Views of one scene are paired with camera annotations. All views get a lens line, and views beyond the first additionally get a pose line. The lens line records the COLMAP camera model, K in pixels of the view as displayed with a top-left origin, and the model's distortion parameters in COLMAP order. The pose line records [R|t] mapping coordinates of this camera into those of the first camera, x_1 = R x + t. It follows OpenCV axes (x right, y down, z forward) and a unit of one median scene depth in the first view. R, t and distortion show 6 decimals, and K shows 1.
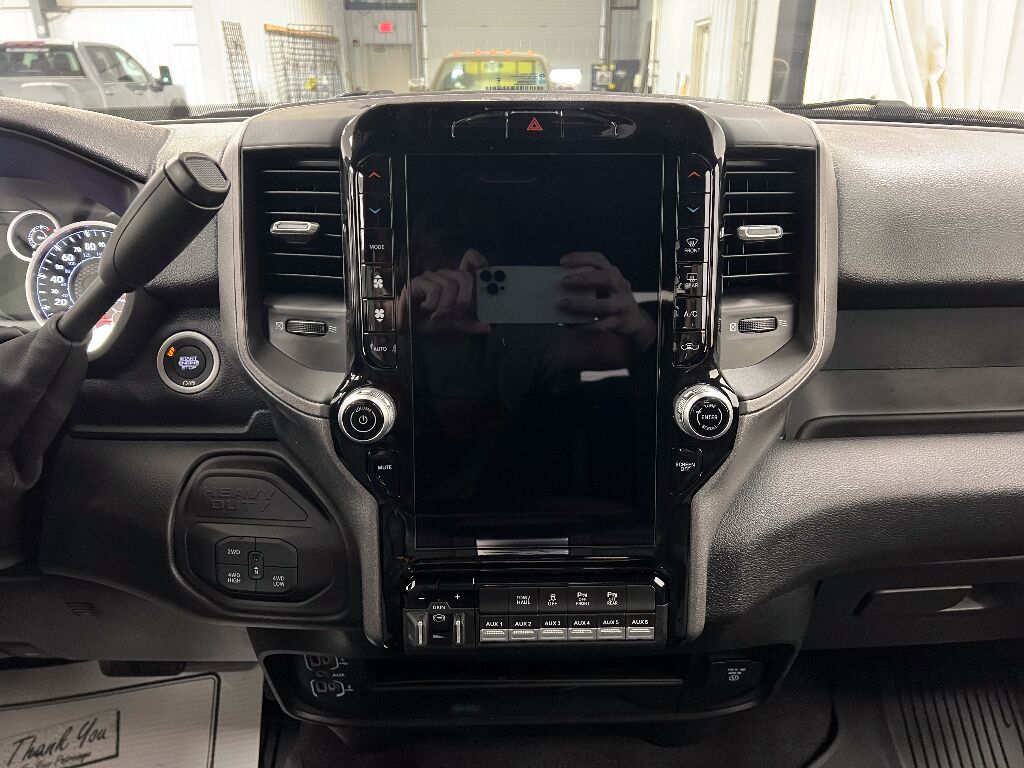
lens RADIAL K [[773.7, 0, 535.4], [0, 773.7, 384.5], [0, 0, 1]] dist [-0.002033, 0.001957]
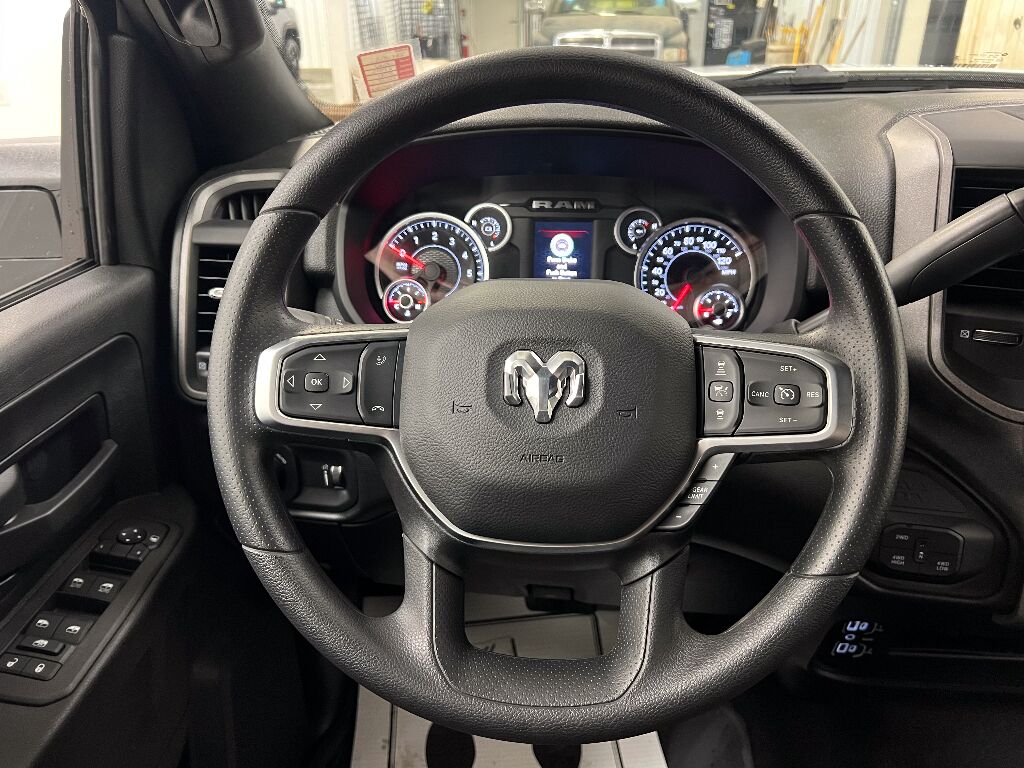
lens RADIAL K [[770.5, 0, 512.0], [0, 770.5, 384.0], [0, 0, 1]] dist [0.080984, -0.130767]
pose [[0.993859, 0.043714, -0.101655, -0.781008], [-0.034529, 0.995305, 0.090419, -0.076454], [0.105130, -0.086353, 0.990702, -0.130292]]
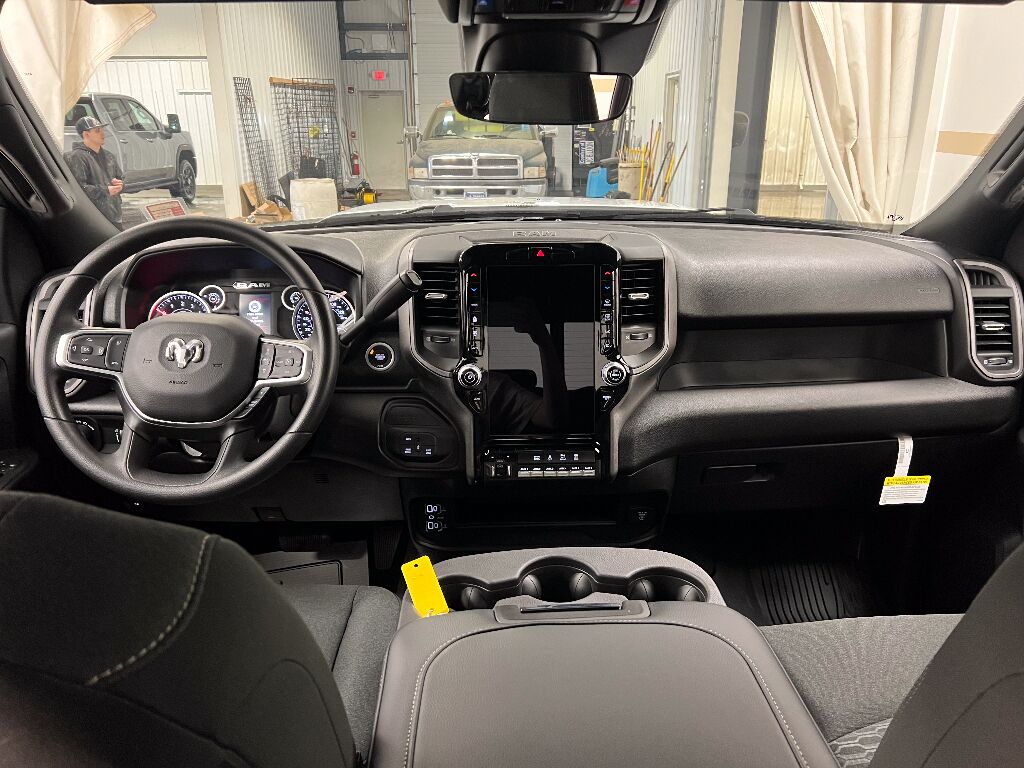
lens RADIAL K [[780.1, 0, 525.7], [0, 780.1, 391.6], [0, 0, 1]] dist [0.091701, -0.126806]
pose [[0.999927, -0.009928, 0.006850, -0.057516], [0.010138, 0.999457, -0.031362, 0.142560], [-0.006535, 0.031429, 0.999485, -1.196107]]
